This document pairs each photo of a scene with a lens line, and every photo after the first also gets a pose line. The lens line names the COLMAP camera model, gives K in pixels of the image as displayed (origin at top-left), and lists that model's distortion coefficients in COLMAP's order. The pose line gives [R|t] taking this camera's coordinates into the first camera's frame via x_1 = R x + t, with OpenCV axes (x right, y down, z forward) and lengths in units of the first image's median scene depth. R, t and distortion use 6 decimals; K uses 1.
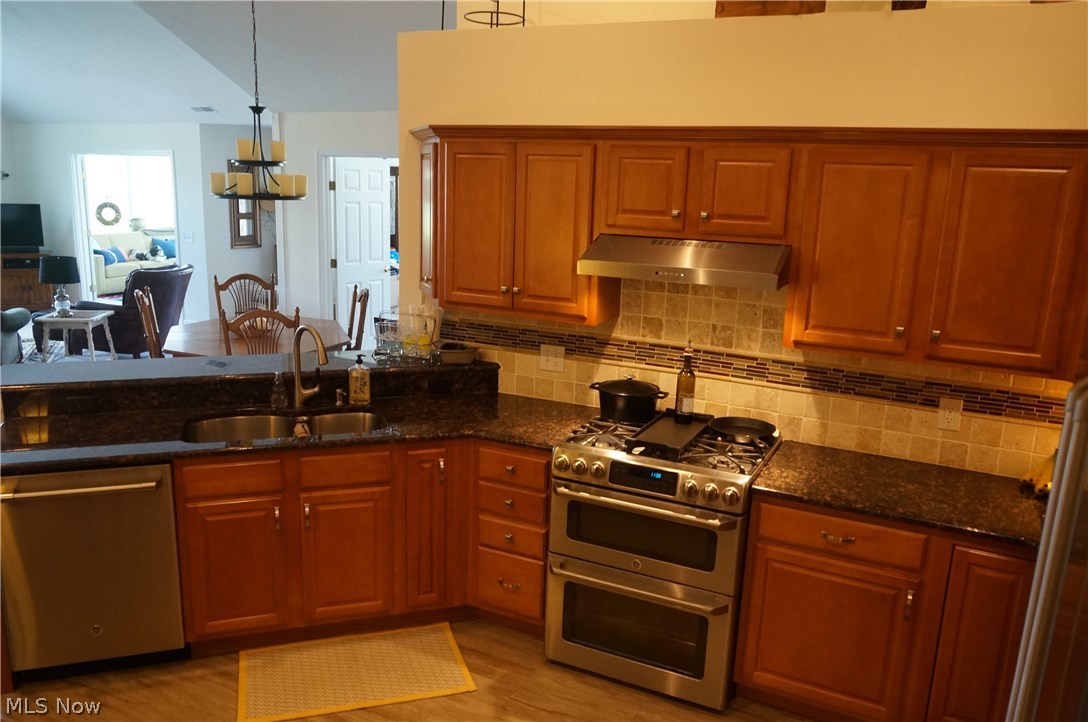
lens RADIAL K [[841.5, 0, 544.0], [0, 841.5, 361.0], [0, 0, 1]] dist [-0.007816, -0.003772]
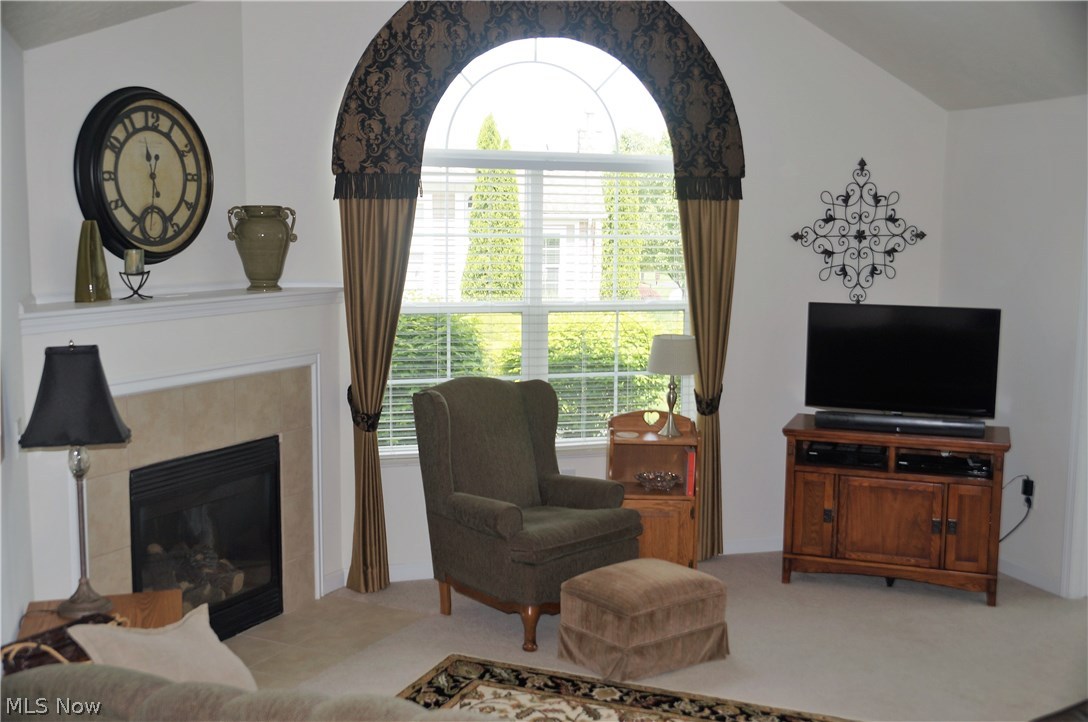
lens RADIAL K [[1215.8, 0, 544.0], [0, 1215.8, 361.0], [0, 0, 1]] dist [0.008756, 0.000674]
pose [[0.702421, 0.061491, -0.709101, -1.019693], [-0.142037, 0.988332, -0.054995, -0.299511], [0.697446, 0.139348, 0.702959, 1.361903]]
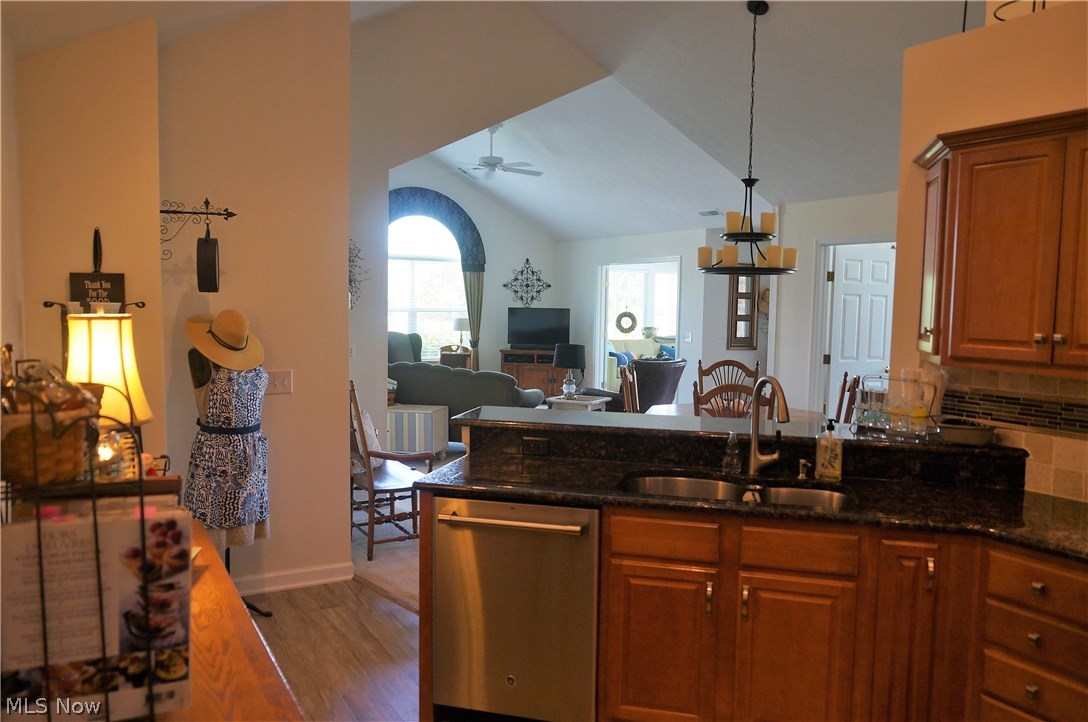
lens RADIAL K [[832.9, 0, 544.0], [0, 832.9, 361.0], [0, 0, 1]] dist [-0.005817, 0.001778]
pose [[0.832031, 0.026085, -0.554115, -0.004623], [-0.110696, 0.986611, -0.119771, 0.064652], [0.543572, 0.160992, 0.823779, 0.173577]]
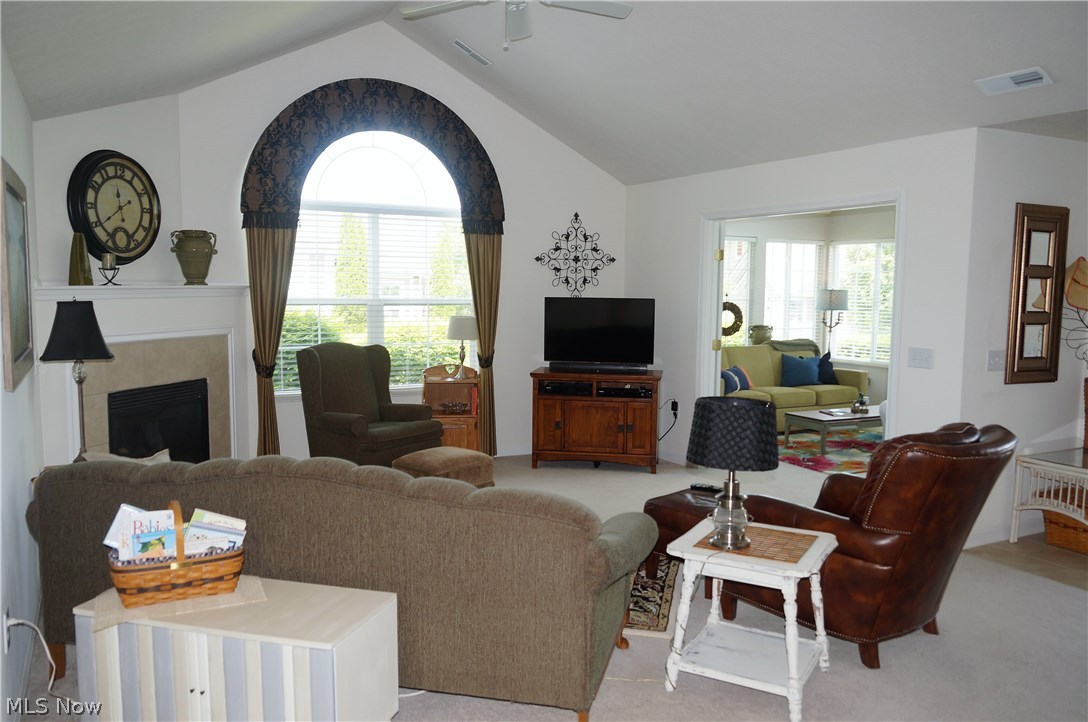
lens RADIAL K [[841.5, 0, 544.0], [0, 841.5, 361.0], [0, 0, 1]] dist [-0.007816, -0.003772]
pose [[0.818504, 0.030930, -0.573667, -0.863016], [-0.109267, 0.988704, -0.102594, -0.186180], [0.564014, 0.146657, 0.812638, 1.256710]]
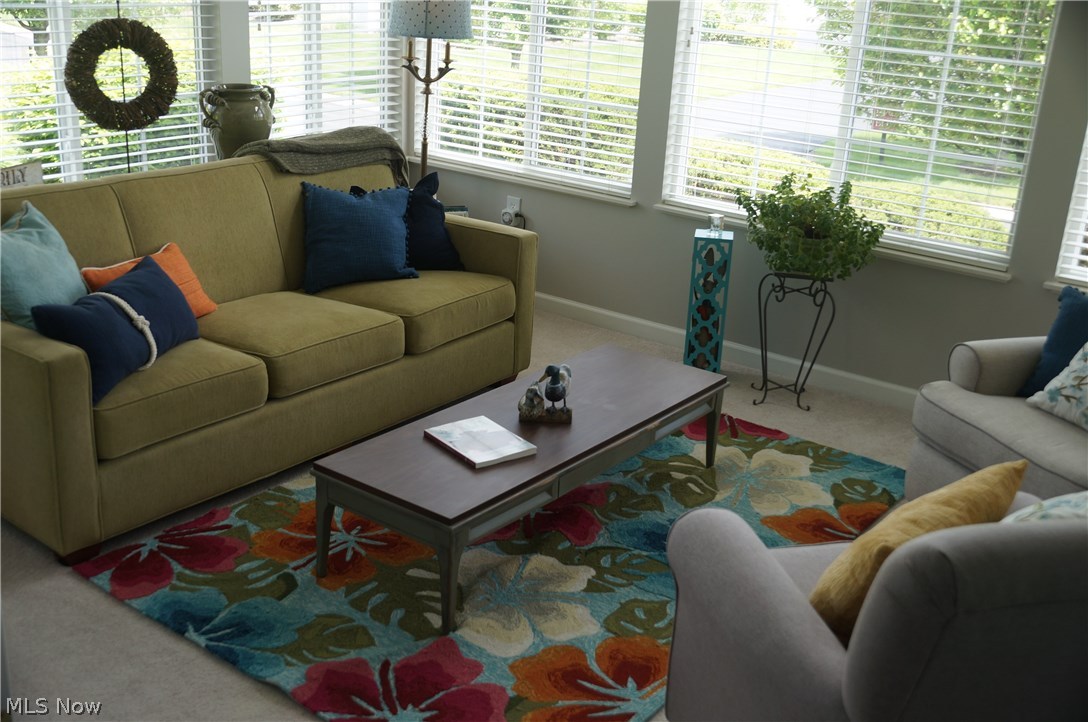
lens RADIAL K [[1215.8, 0, 544.0], [0, 1215.8, 361.0], [0, 0, 1]] dist [0.008756, 0.000674]
pose [[0.986528, 0.075949, -0.144891, -1.289385], [-0.058989, 0.991265, 0.117962, -0.523987], [0.152585, -0.107826, 0.982391, 2.506171]]
